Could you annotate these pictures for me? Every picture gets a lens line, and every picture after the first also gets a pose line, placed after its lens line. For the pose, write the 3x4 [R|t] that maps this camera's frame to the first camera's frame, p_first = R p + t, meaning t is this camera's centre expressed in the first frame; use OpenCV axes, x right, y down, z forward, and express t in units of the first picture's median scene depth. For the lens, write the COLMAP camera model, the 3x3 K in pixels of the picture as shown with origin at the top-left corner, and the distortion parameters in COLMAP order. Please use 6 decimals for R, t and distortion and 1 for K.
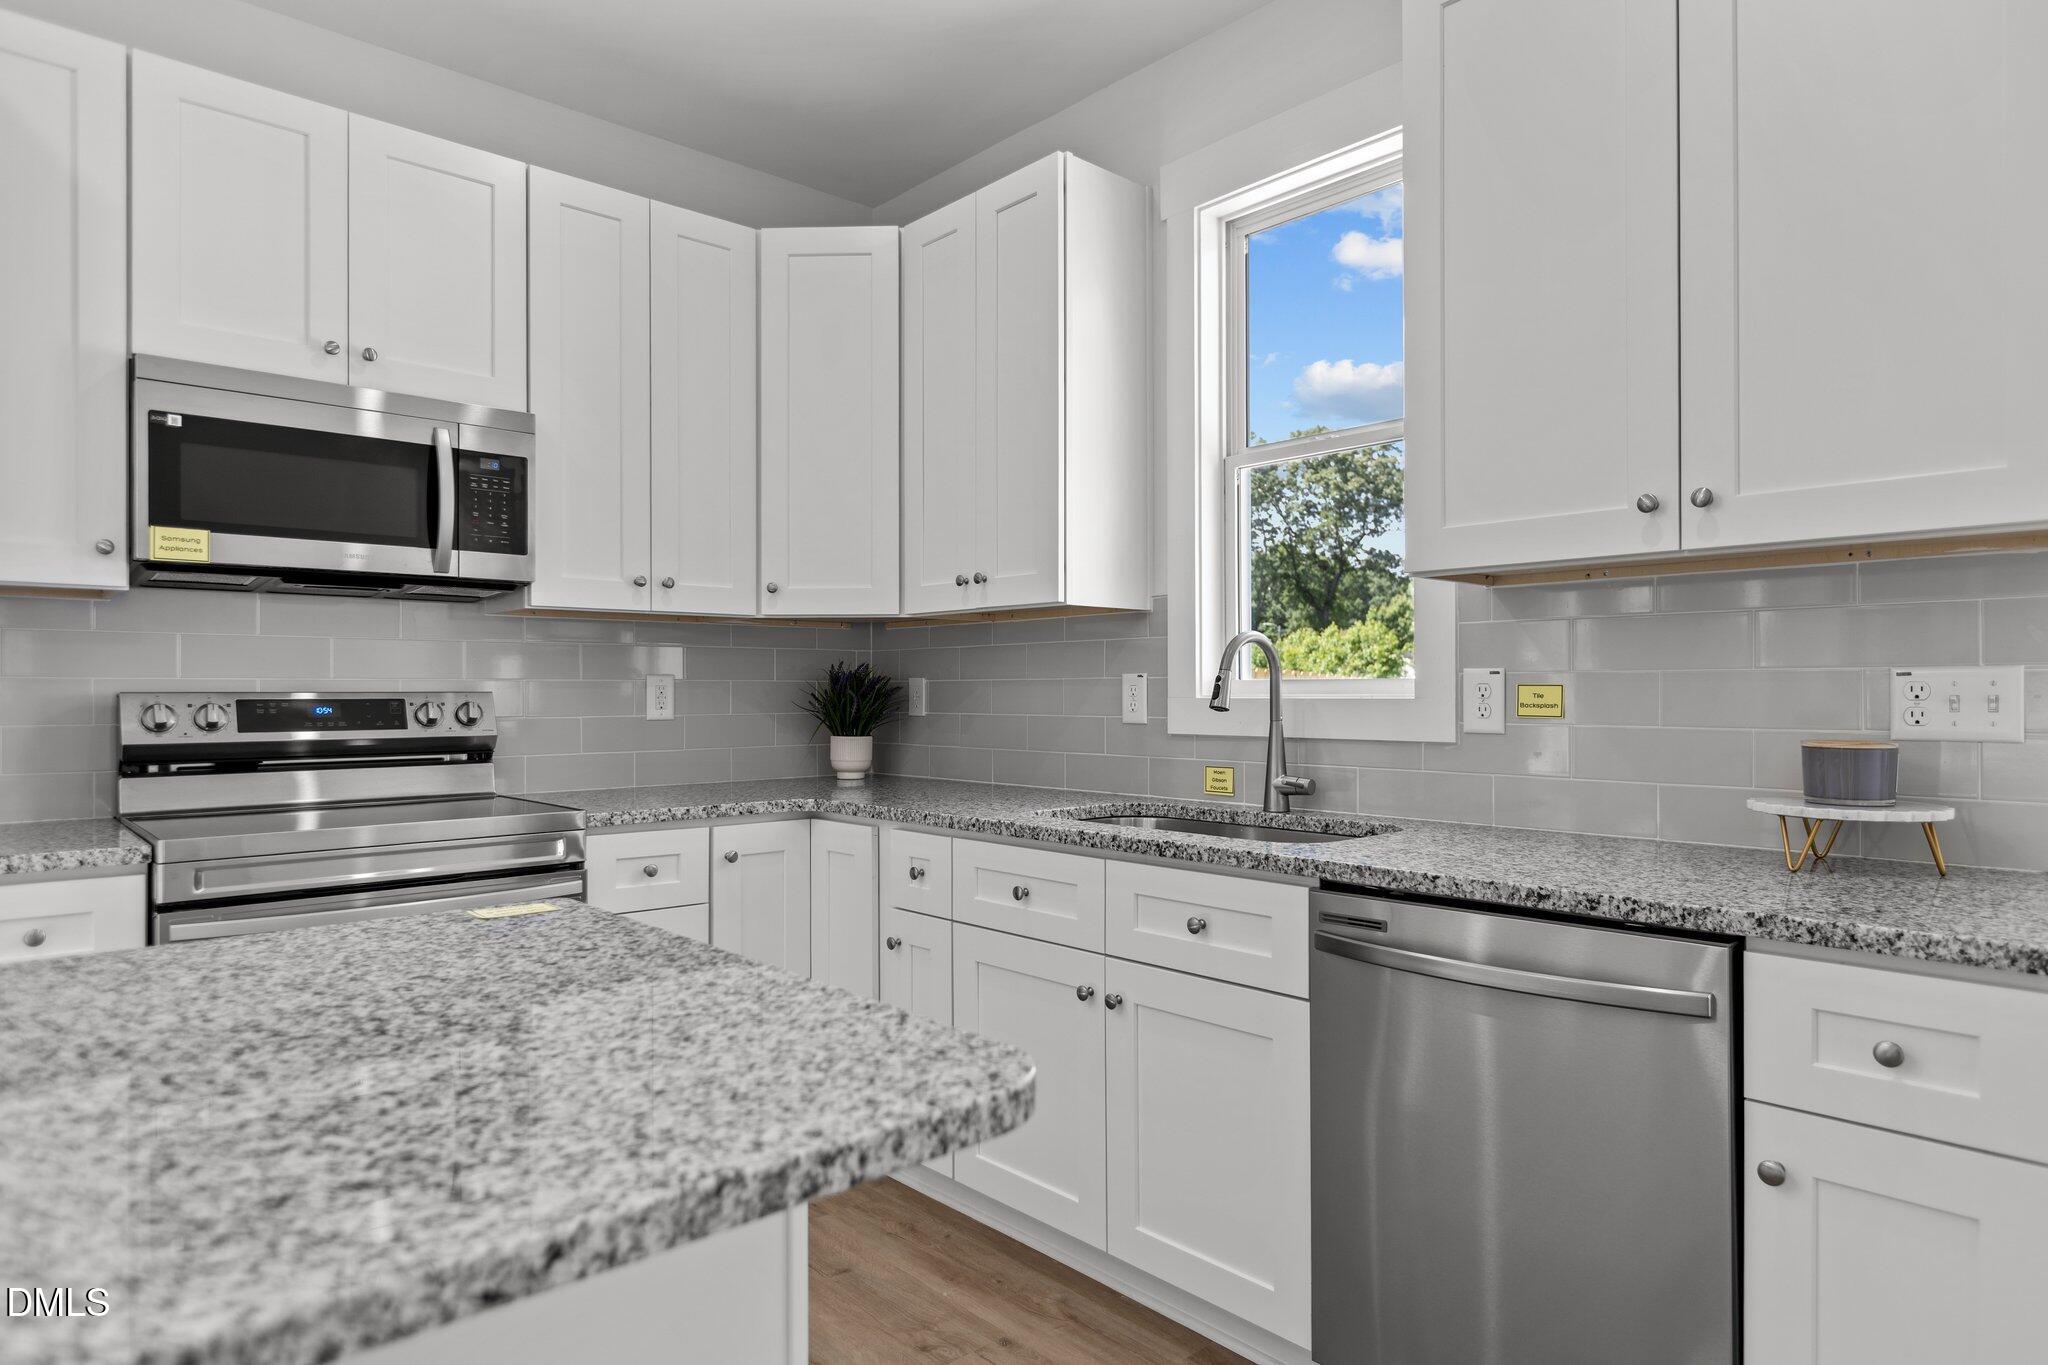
lens RADIAL K [[1184.0, 0, 1024.0], [0, 1184.0, 682.5], [0, 0, 1]] dist [-0.003758, -0.000230]
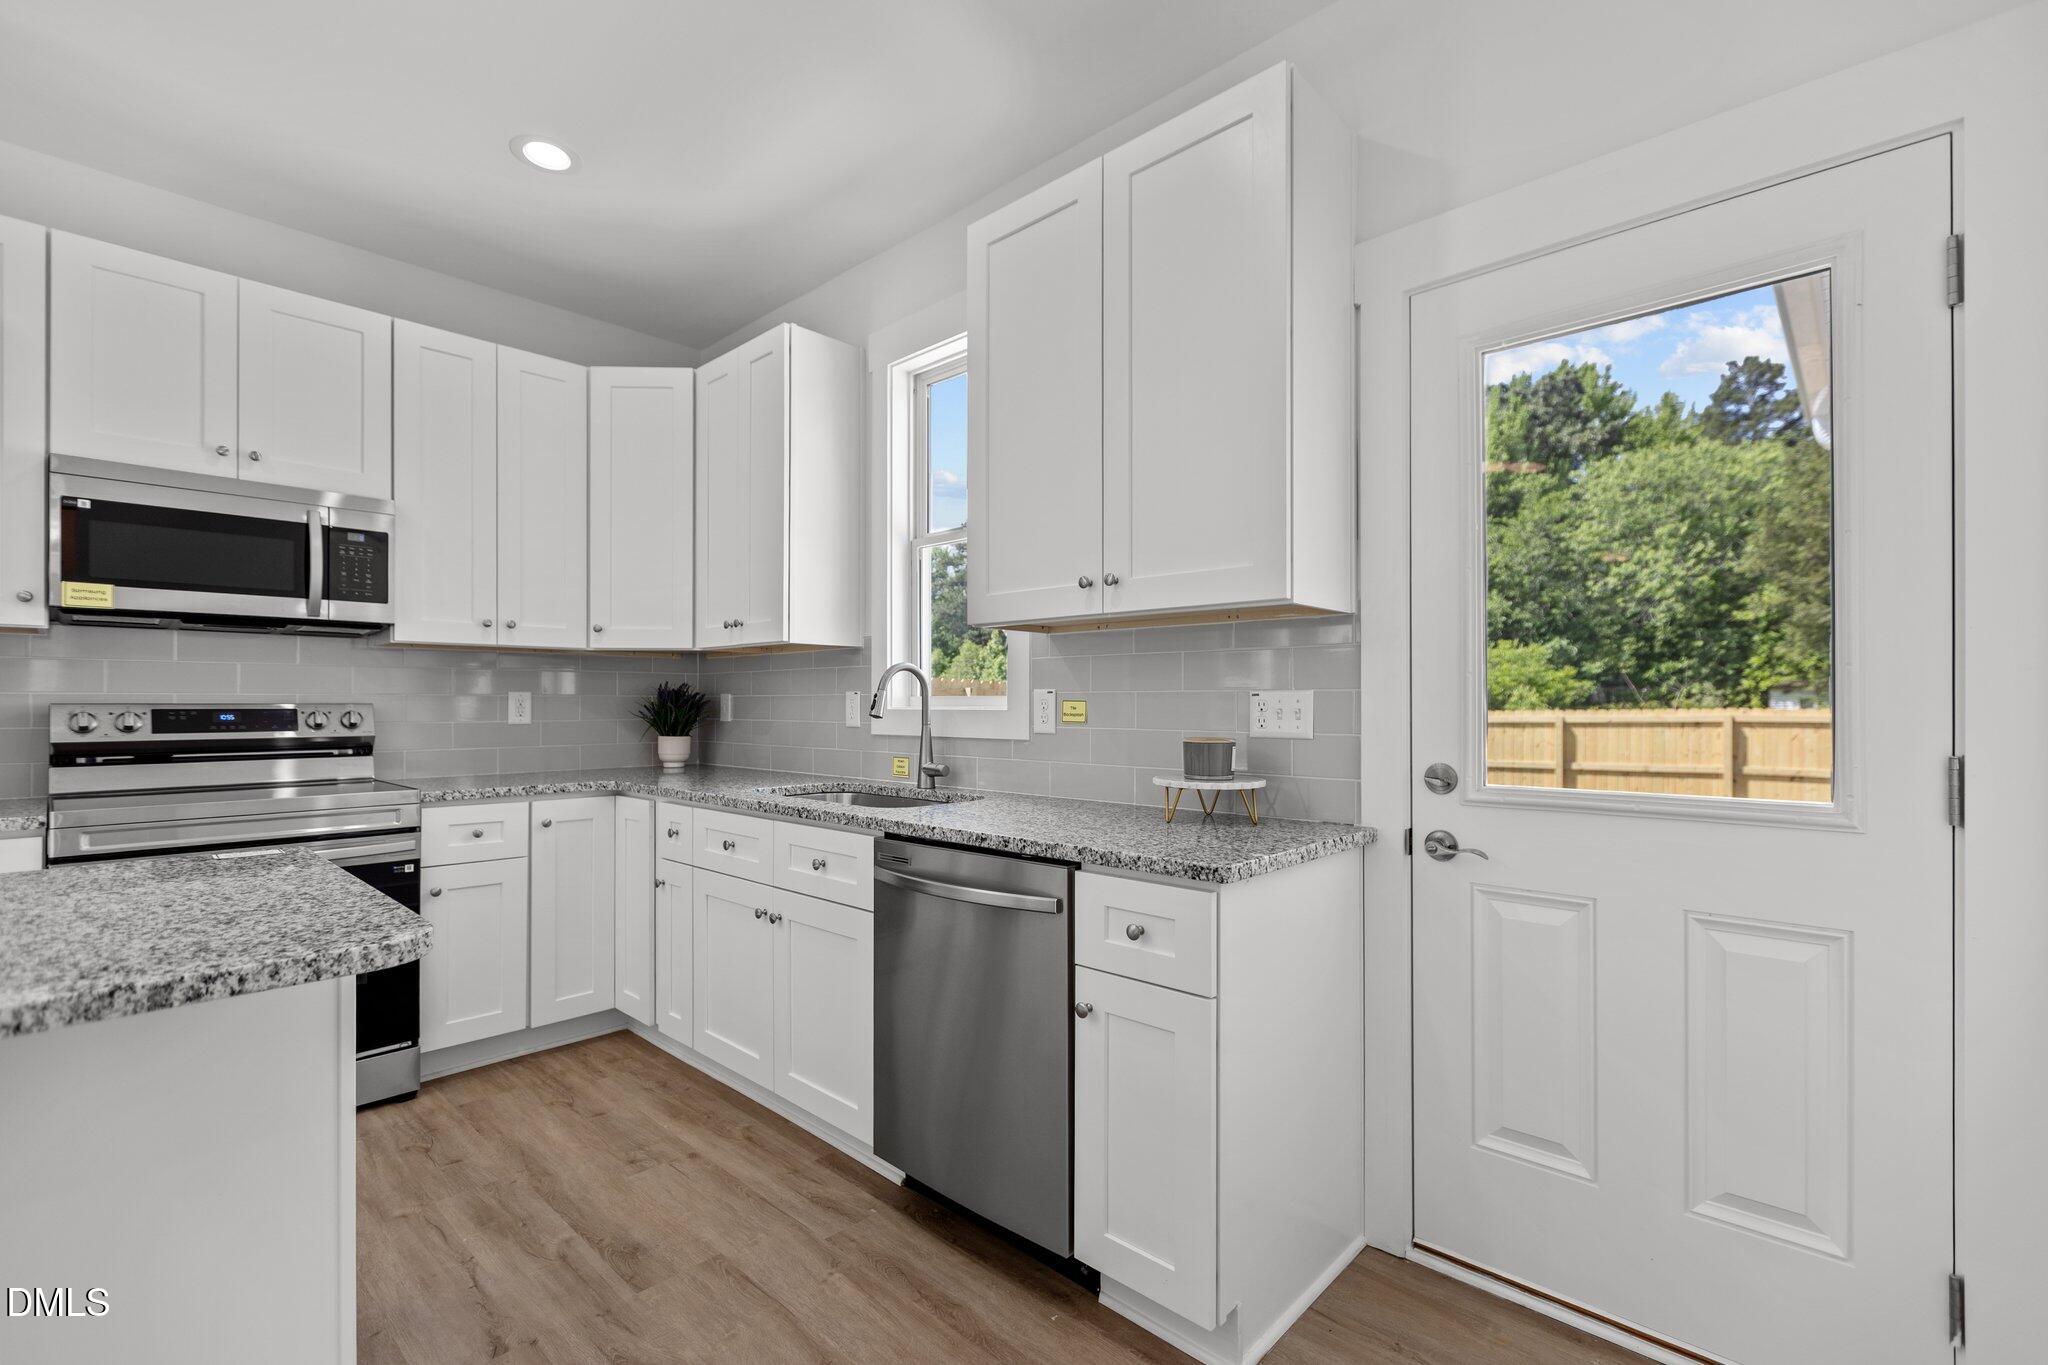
lens RADIAL K [[903.2, 0, 1027.7], [0, 903.2, 695.9], [0, 0, 1]] dist [0.001896, -0.001557]
pose [[0.996575, 0.003134, 0.082629, 0.252779], [-0.003092, 0.999995, -0.000634, -0.003209], [-0.082631, 0.000376, 0.996580, -0.113315]]
